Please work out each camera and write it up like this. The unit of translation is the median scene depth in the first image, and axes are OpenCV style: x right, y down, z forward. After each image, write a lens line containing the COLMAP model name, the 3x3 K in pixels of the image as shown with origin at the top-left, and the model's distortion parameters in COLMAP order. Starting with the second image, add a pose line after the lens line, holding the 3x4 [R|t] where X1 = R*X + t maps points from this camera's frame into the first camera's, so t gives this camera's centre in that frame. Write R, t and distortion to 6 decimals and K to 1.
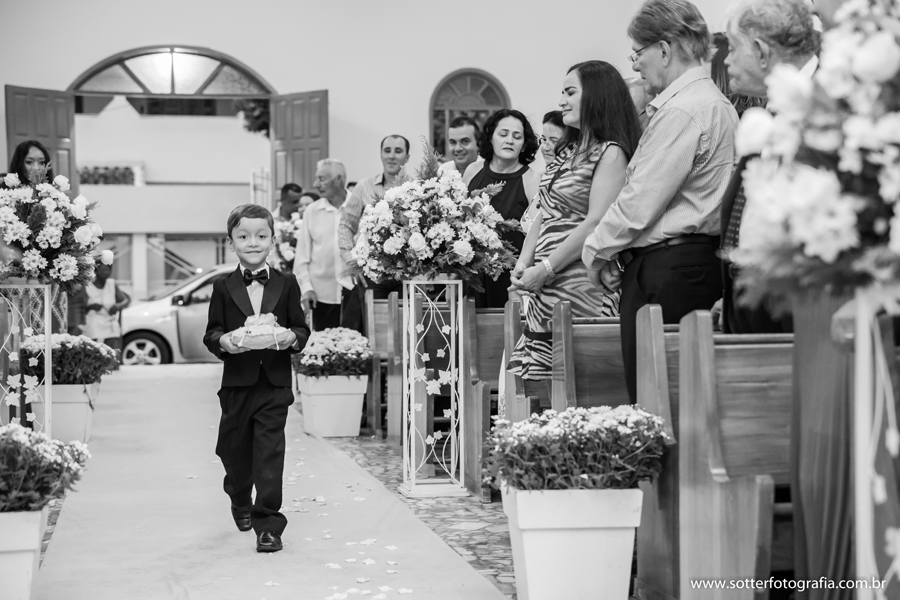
lens RADIAL K [[1823.7, 0, 450.0], [0, 1823.7, 300.0], [0, 0, 1]] dist [0.029307, 0.100925]
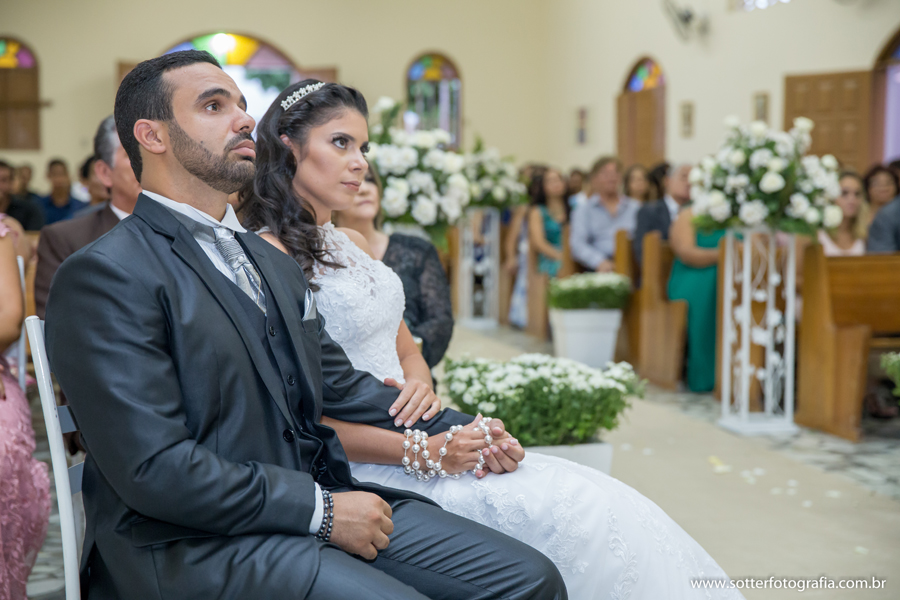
lens RADIAL K [[1583.4, 0, 450.0], [0, 1583.4, 300.0], [0, 0, 1]] dist [-0.018704, -0.029229]
pose [[0.997703, 0.007391, 0.067335, -0.254109], [-0.011225, 0.998326, 0.056740, -0.018860], [-0.066803, -0.057365, 0.996116, -0.977672]]
